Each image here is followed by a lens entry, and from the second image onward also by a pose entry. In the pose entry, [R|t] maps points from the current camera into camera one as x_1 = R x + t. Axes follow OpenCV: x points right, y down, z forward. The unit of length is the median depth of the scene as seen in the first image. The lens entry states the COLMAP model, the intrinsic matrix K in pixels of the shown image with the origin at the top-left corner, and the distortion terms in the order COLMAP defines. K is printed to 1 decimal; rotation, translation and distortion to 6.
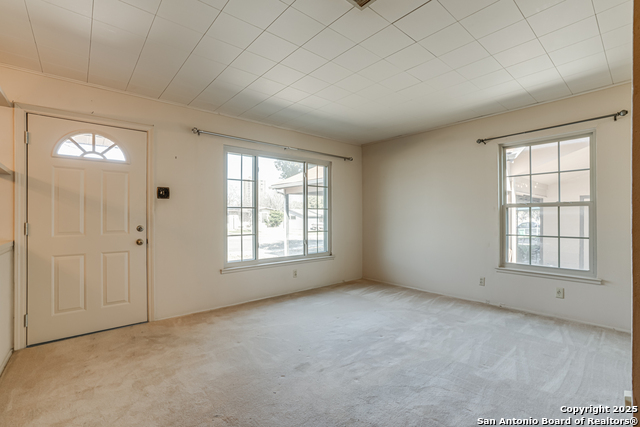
lens RADIAL K [[287.6, 0, 320.0], [0, 287.6, 213.5], [0, 0, 1]] dist [-0.064452, 0.031376]
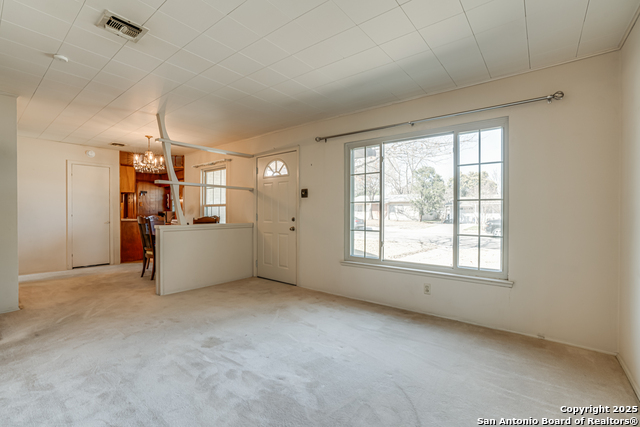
lens RADIAL K [[287.6, 0, 320.0], [0, 287.6, 213.5], [0, 0, 1]] dist [-0.064452, 0.031376]
pose [[0.197152, 0.010665, -0.980315, 0.887900], [0.004924, 0.999917, 0.011868, 0.007735], [0.980361, -0.007167, 0.197083, 0.906653]]
